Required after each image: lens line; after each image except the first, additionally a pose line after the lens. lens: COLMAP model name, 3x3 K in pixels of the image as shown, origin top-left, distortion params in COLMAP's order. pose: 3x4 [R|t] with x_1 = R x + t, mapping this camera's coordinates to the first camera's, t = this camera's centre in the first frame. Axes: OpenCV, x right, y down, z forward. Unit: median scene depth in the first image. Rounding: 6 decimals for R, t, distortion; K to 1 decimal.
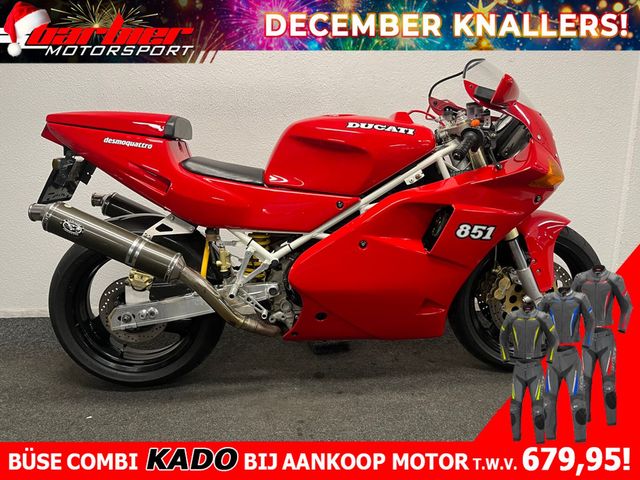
lens RADIAL K [[490.9, 0, 320.0], [0, 490.9, 240.0], [0, 0, 1]] dist [0.011645, 0.004066]
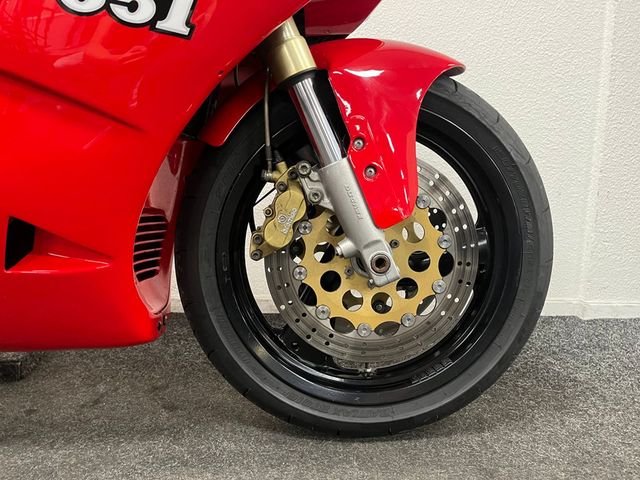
lens RADIAL K [[490.9, 0, 320.0], [0, 490.9, 240.0], [0, 0, 1]] dist [0.011645, 0.004066]
pose [[0.999605, 0.024999, 0.012844, 0.422032], [-0.023891, 0.996493, -0.080195, 0.155893], [-0.014804, 0.079857, 0.996696, 0.660212]]
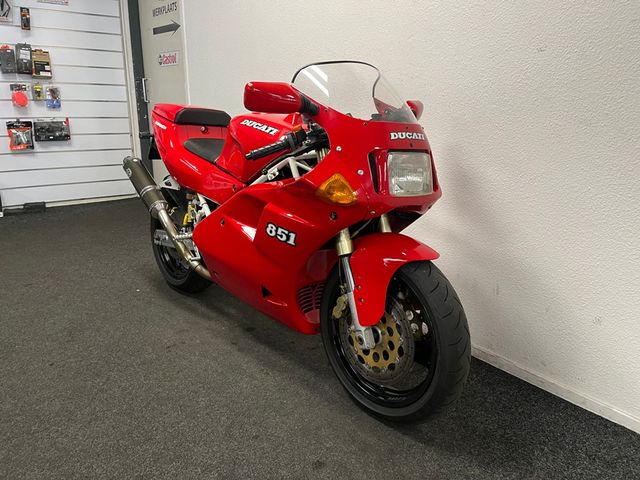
lens RADIAL K [[490.9, 0, 320.0], [0, 490.9, 240.0], [0, 0, 1]] dist [0.011645, 0.004066]
pose [[0.610401, 0.238747, -0.755255, 1.090494], [-0.213809, 0.967763, 0.133122, -0.150734], [0.762690, 0.080222, 0.641769, 0.391039]]
